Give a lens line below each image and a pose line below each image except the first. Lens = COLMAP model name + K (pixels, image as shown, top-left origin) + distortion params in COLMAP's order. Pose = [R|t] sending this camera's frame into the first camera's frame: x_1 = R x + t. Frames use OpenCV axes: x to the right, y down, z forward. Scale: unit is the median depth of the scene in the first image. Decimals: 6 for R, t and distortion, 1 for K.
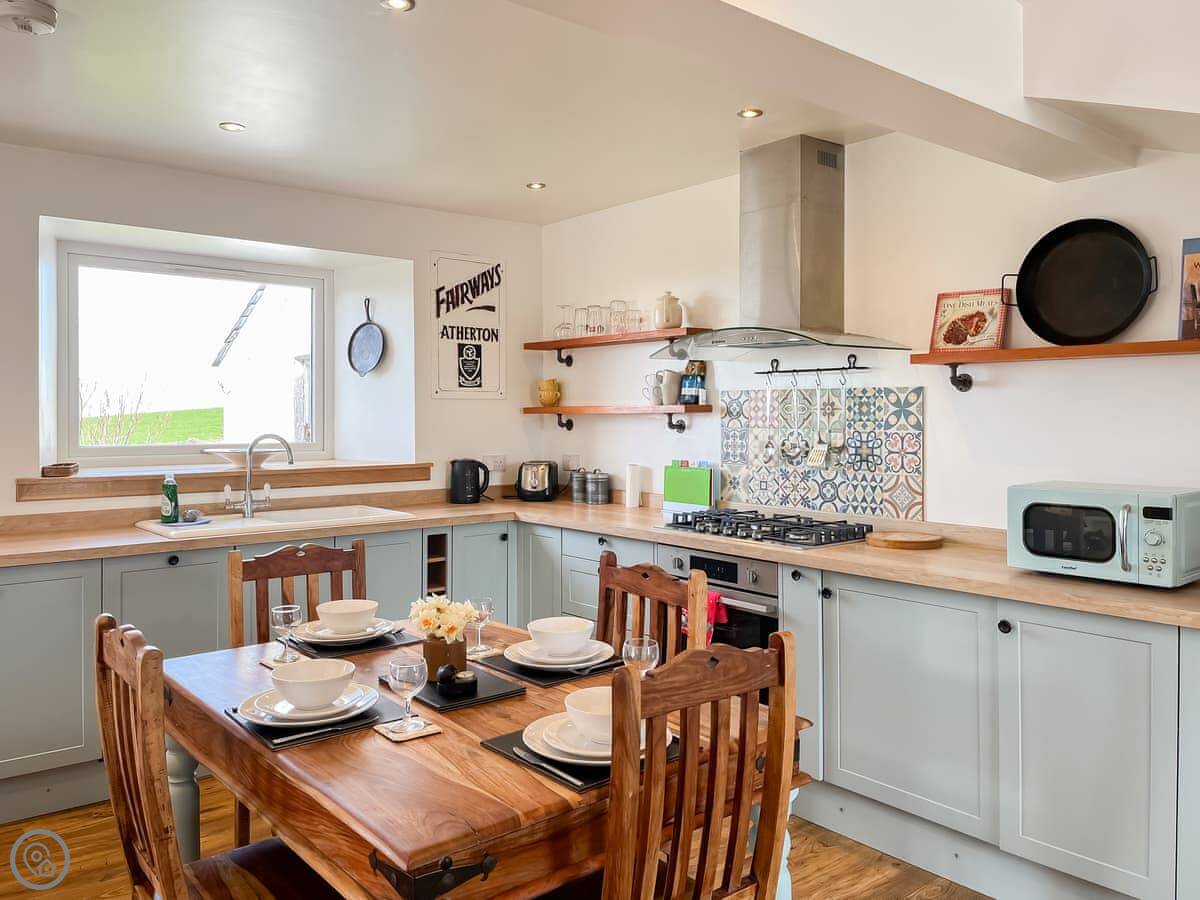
lens RADIAL K [[925.1, 0, 596.5], [0, 925.1, 443.0], [0, 0, 1]] dist [0.001346, -0.021135]
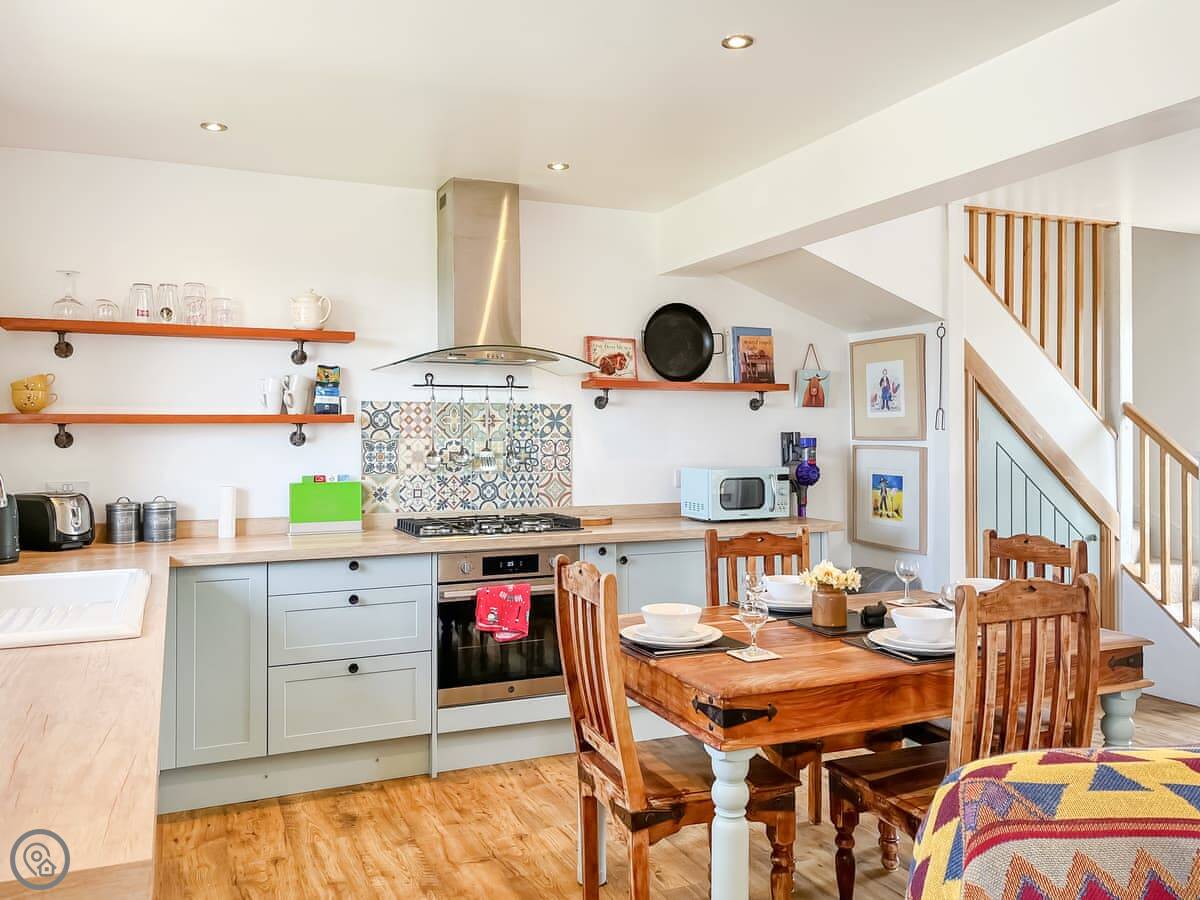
lens RADIAL K [[925.1, 0, 608.3], [0, 925.1, 451.6], [0, 0, 1]] dist [0.001346, -0.021135]
pose [[0.252655, -0.014426, 0.967449, -0.854594], [0.037009, 0.999301, 0.005236, 0.001458], [-0.966849, 0.034481, 0.253012, 0.580368]]
